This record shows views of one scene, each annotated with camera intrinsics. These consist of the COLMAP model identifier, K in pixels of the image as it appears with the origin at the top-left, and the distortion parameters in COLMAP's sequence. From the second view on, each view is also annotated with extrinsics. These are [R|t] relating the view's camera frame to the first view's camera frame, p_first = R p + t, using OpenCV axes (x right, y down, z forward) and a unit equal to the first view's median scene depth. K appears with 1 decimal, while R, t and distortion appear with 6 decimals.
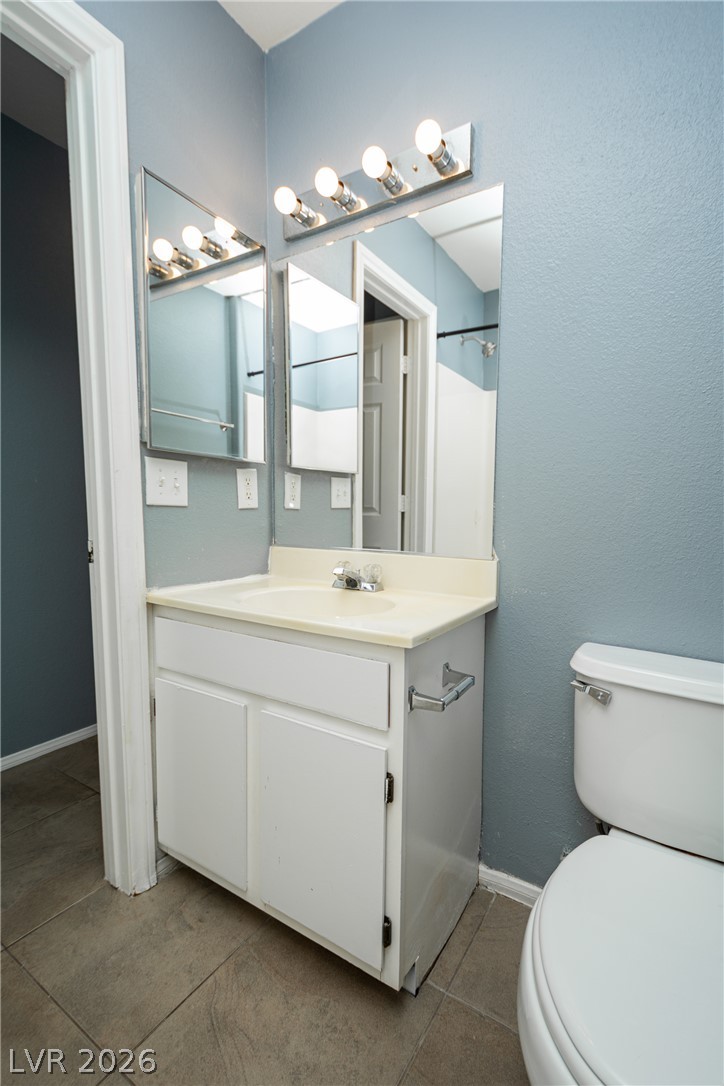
lens RADIAL K [[485.0, 0, 366.1], [0, 485.0, 548.6], [0, 0, 1]] dist [0.013198, -0.006777]
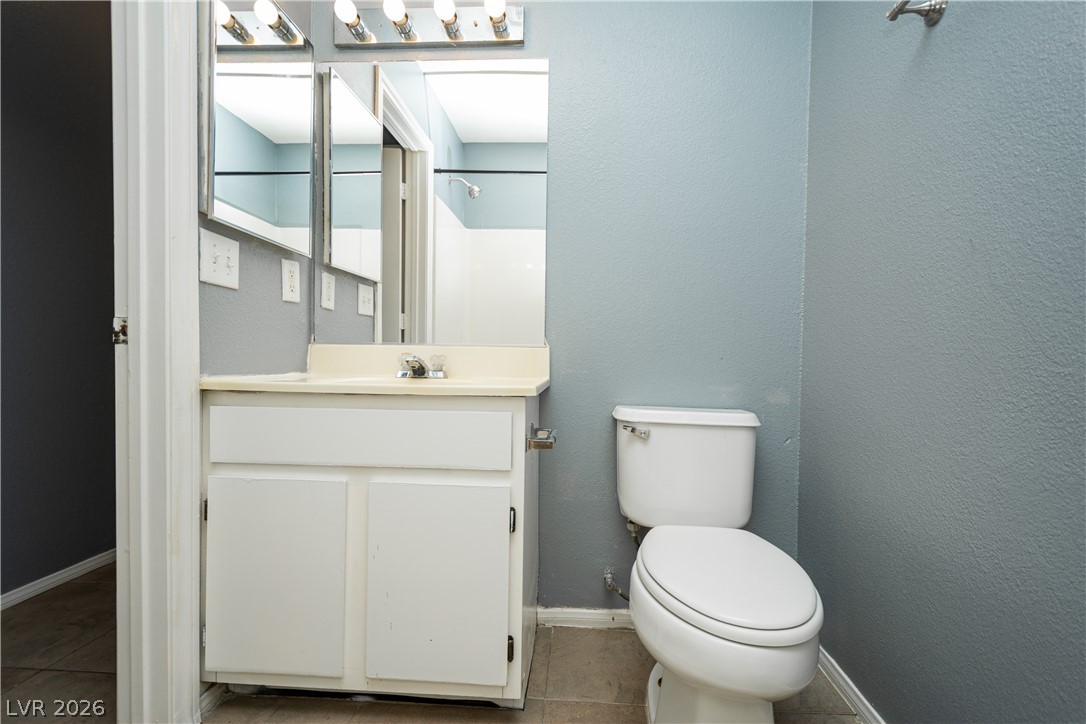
lens RADIAL K [[485.0, 0, 526.3], [0, 485.0, 361.9], [0, 0, 1]] dist [0.013198, -0.006777]
pose [[0.883949, 0.008437, 0.467507, -0.321718], [0.025331, 0.997505, -0.065897, 0.126219], [-0.466897, 0.070092, 0.881530, -0.057700]]
